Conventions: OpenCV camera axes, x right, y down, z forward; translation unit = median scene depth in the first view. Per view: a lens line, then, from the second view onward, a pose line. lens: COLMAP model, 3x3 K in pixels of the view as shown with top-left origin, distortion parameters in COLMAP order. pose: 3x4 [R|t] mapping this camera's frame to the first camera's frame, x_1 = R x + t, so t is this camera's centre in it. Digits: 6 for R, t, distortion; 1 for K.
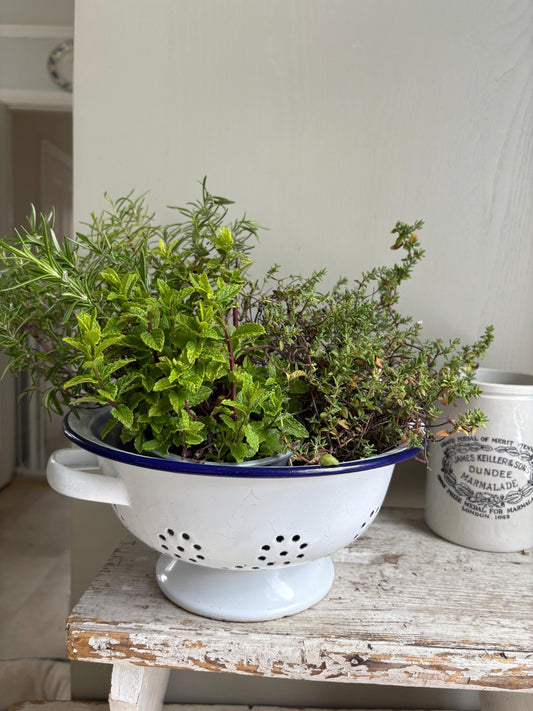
lens RADIAL K [[565.9, 0, 262.0], [0, 565.9, 361.3], [0, 0, 1]] dist [0.008026, -0.066237]
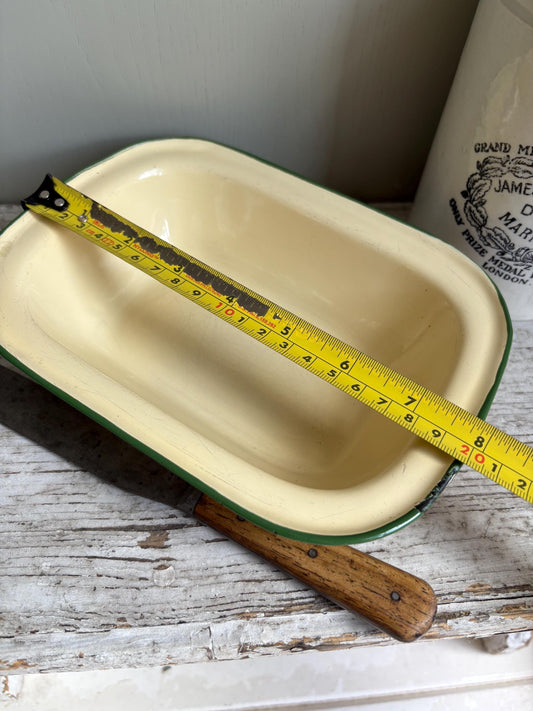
lens RADIAL K [[565.9, 0, 268.2], [0, 565.9, 355.4], [0, 0, 1]] dist [0.008026, -0.066237]
pose [[0.986834, -0.105753, 0.122371, 0.089358], [-0.017381, 0.682886, 0.730318, -0.108372], [-0.160799, -0.722830, 0.672057, 0.786647]]
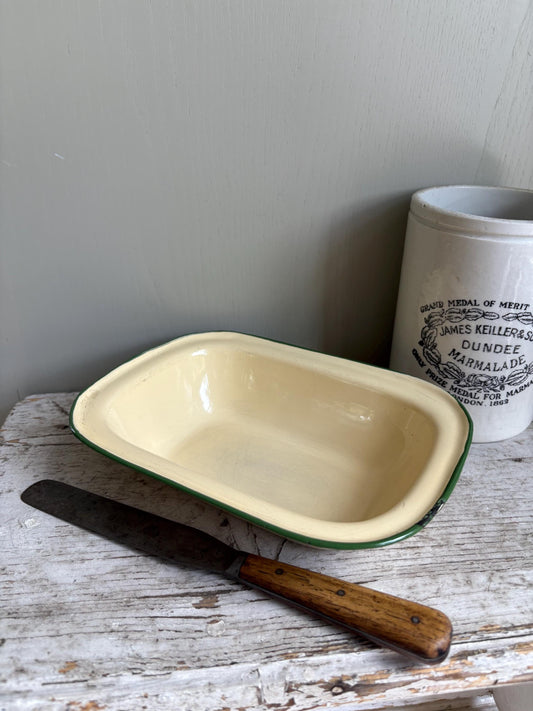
lens RADIAL K [[551.5, 0, 265.2], [0, 551.5, 358.2], [0, 0, 1]] dist [0.016838, -0.062891]
pose [[0.982341, -0.102217, 0.156707, 0.018747], [0.042216, 0.937067, 0.346589, -0.056531], [-0.182272, -0.333853, 0.924835, 0.520360]]
